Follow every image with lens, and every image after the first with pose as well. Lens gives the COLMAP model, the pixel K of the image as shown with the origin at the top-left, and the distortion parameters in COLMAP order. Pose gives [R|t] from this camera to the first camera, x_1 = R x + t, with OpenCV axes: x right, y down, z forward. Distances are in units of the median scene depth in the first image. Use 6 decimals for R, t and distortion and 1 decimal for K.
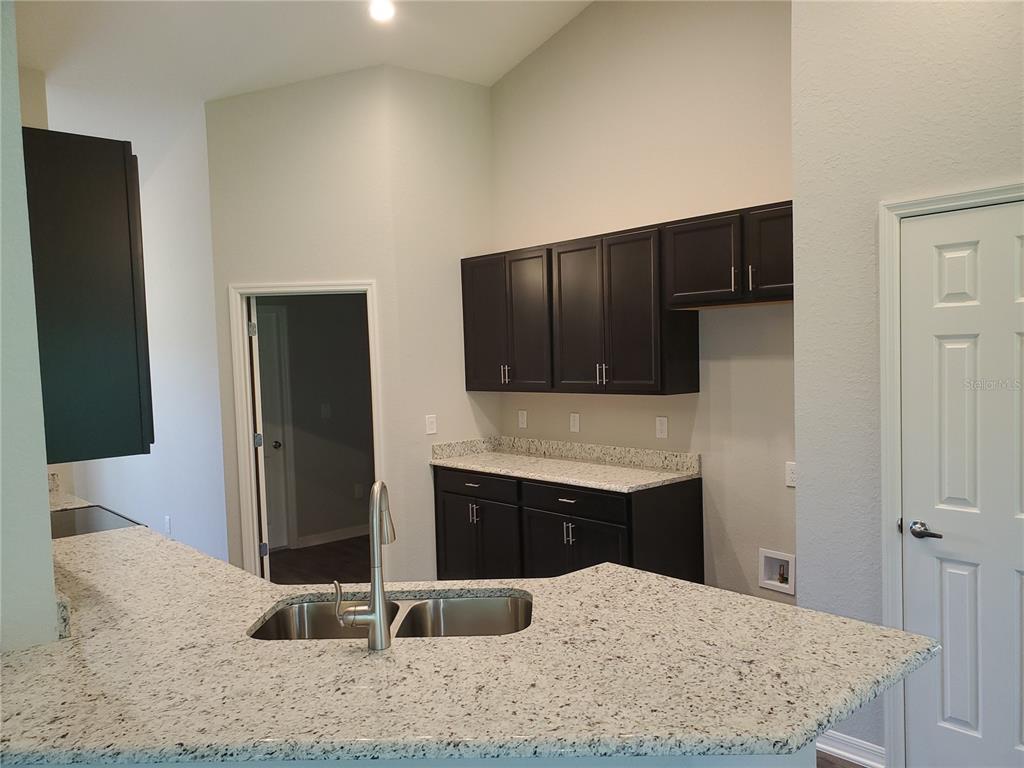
lens RADIAL K [[797.1, 0, 512.6], [0, 797.1, 394.0], [0, 0, 1]] dist [0.025911, -0.025558]
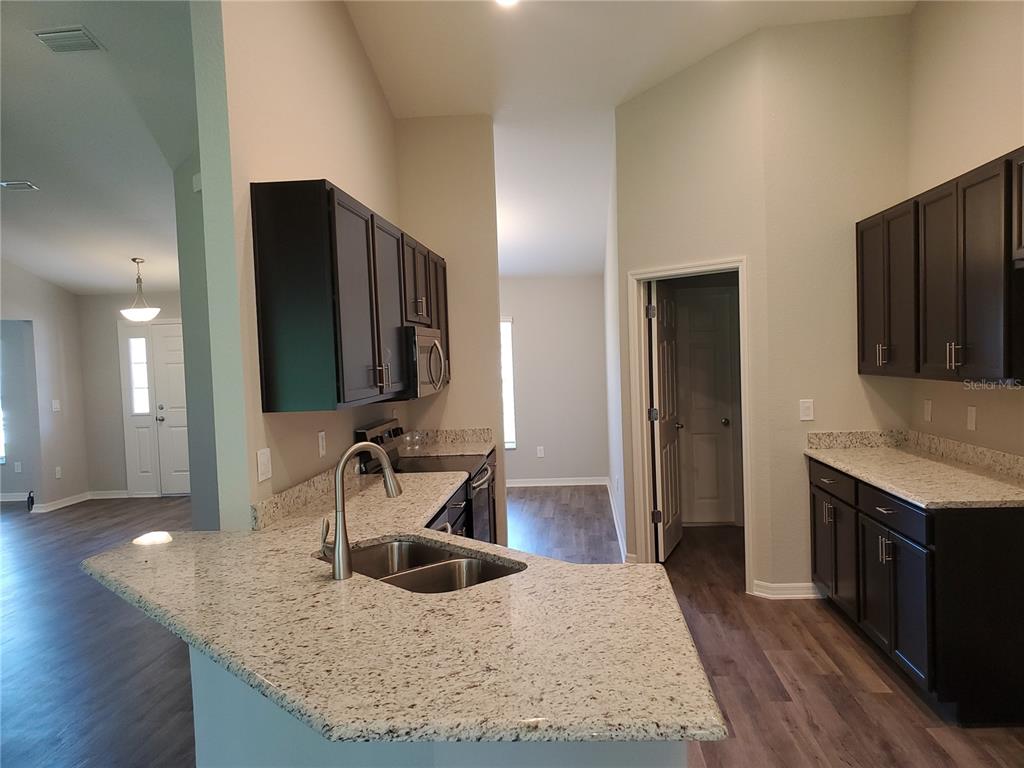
lens RADIAL K [[797.1, 0, 533.2], [0, 797.1, 397.2], [0, 0, 1]] dist [0.025911, -0.025558]
pose [[0.697624, 0.045264, -0.715033, 0.730226], [-0.026172, 0.998946, 0.037701, -0.006250], [0.715986, -0.007587, 0.698073, 0.307186]]
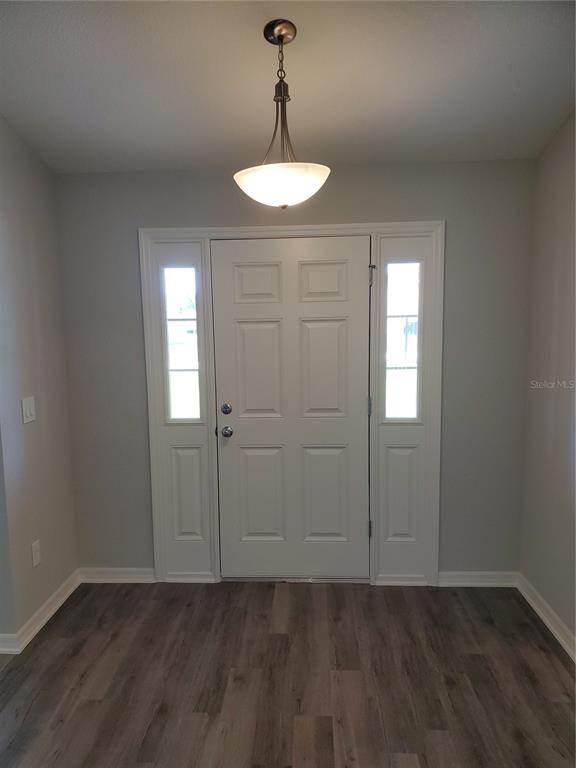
lens RADIAL K [[597.8, 0, 286.1], [0, 597.8, 387.6], [0, 0, 1]] dist [0.025911, -0.025558]
pose [[0.688769, 0.095871, -0.718614, -2.588963], [-0.044031, 0.994920, 0.090530, 0.053977], [0.723643, -0.030713, 0.689491, 0.907917]]
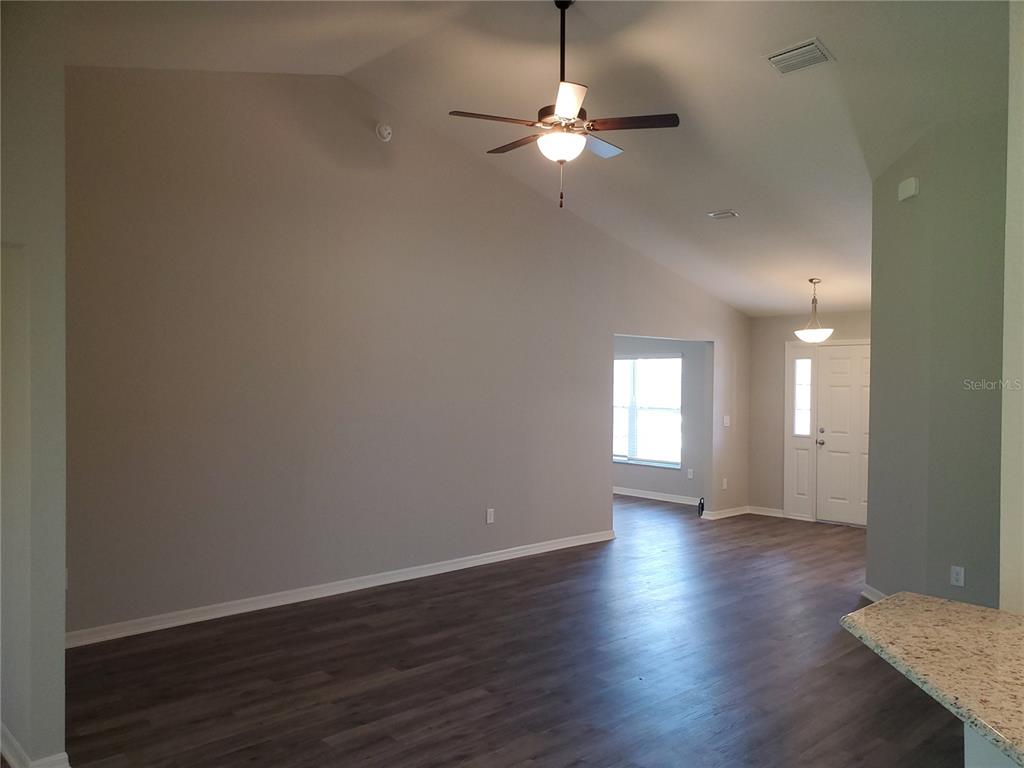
lens RADIAL K [[797.1, 0, 511.6], [0, 797.1, 383.4], [0, 0, 1]] dist [0.025911, -0.025558]
pose [[0.002506, 0.029866, -0.999551, 0.437320], [-0.067578, 0.997274, 0.029628, 0.002736], [0.997711, 0.067473, 0.004517, 0.213058]]
